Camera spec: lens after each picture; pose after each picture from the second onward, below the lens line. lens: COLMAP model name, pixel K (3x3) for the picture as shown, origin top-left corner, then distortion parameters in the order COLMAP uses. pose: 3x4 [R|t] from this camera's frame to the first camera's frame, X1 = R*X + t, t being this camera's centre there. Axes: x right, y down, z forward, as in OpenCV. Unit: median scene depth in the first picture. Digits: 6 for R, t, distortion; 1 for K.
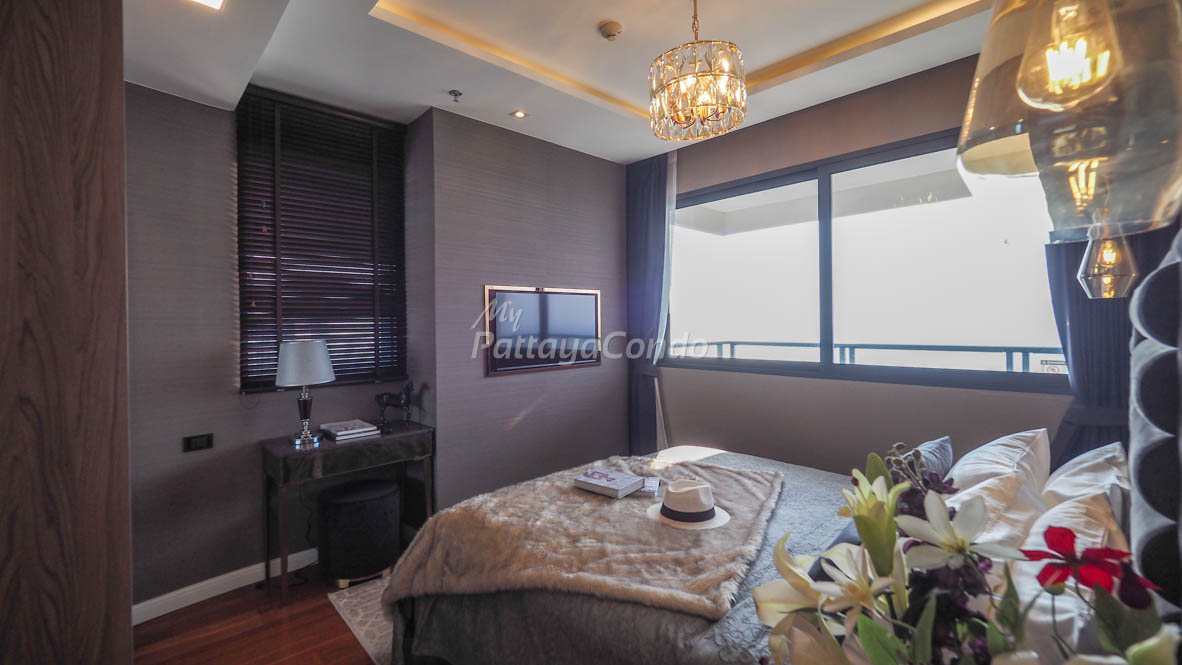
lens RADIAL K [[497.3, 0, 564.5], [0, 497.3, 327.5], [0, 0, 1]] dist [-0.007340, 0.002701]
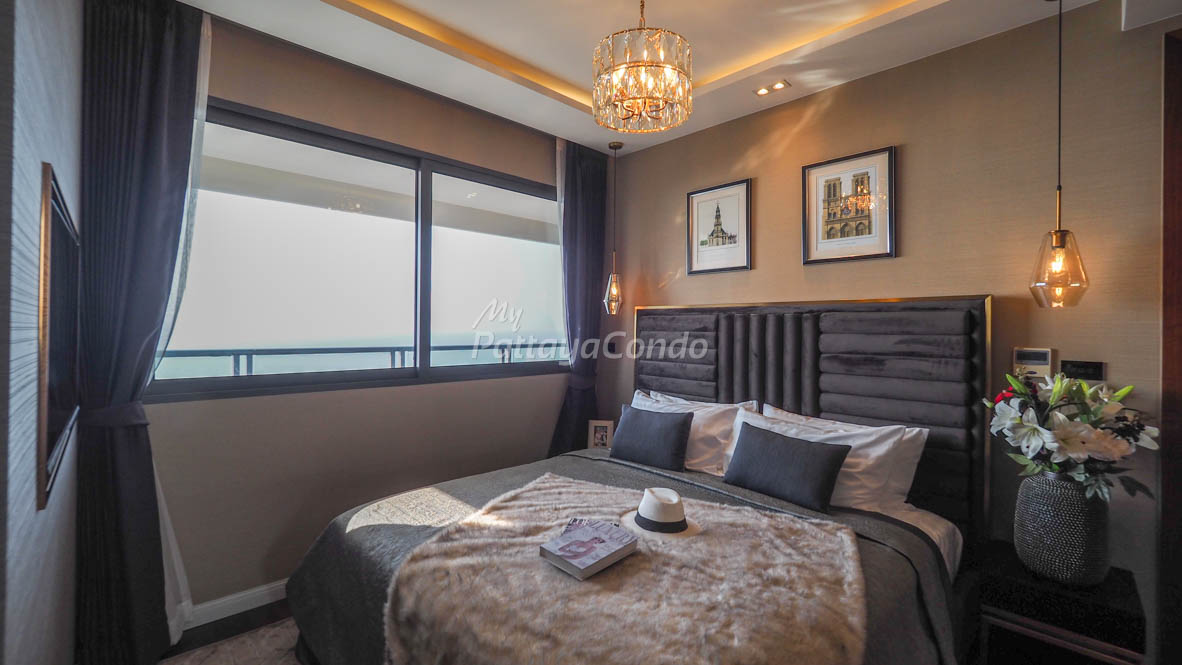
lens RADIAL K [[497.3, 0, 583.5], [0, 497.3, 325.6], [0, 0, 1]] dist [-0.007340, 0.002701]
pose [[-0.032387, 0.016252, 0.999343, -0.545923], [-0.000496, 0.999867, -0.016277, 0.008791], [-0.999475, -0.001023, -0.032374, 0.914395]]
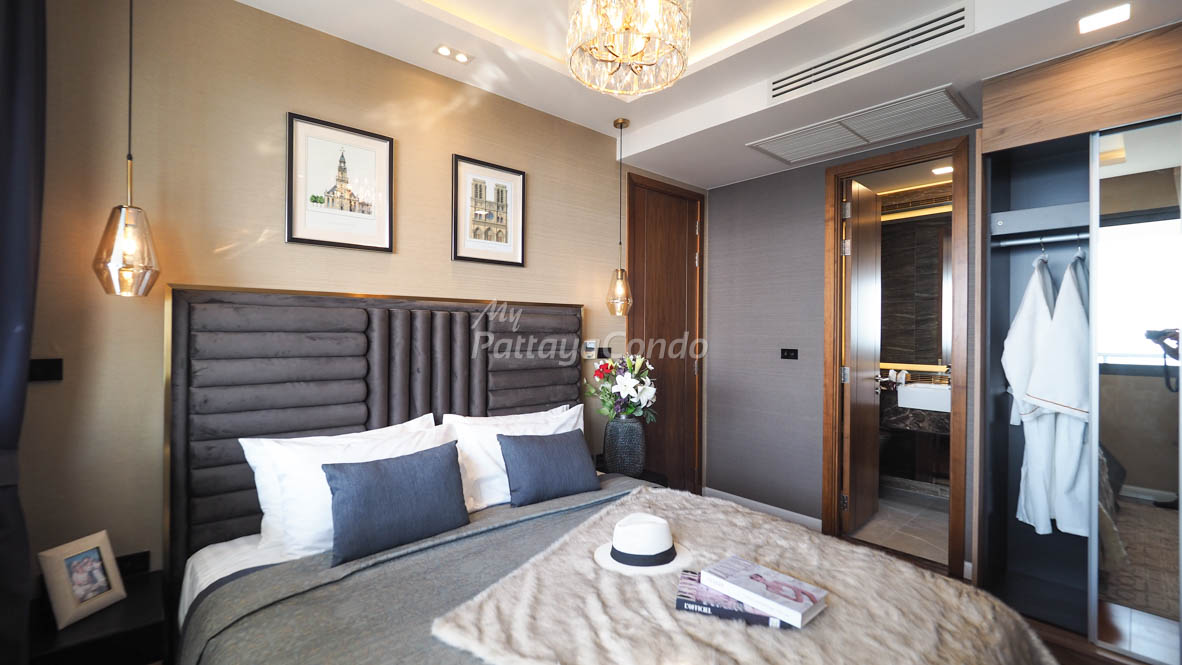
lens RADIAL K [[497.3, 0, 570.3], [0, 497.3, 328.2], [0, 0, 1]] dist [-0.007340, 0.002701]
pose [[-0.999782, 0.000537, 0.020878, 0.273792], [0.000670, 0.999980, 0.006357, -0.008057], [-0.020874, 0.006369, -0.999762, 1.420936]]
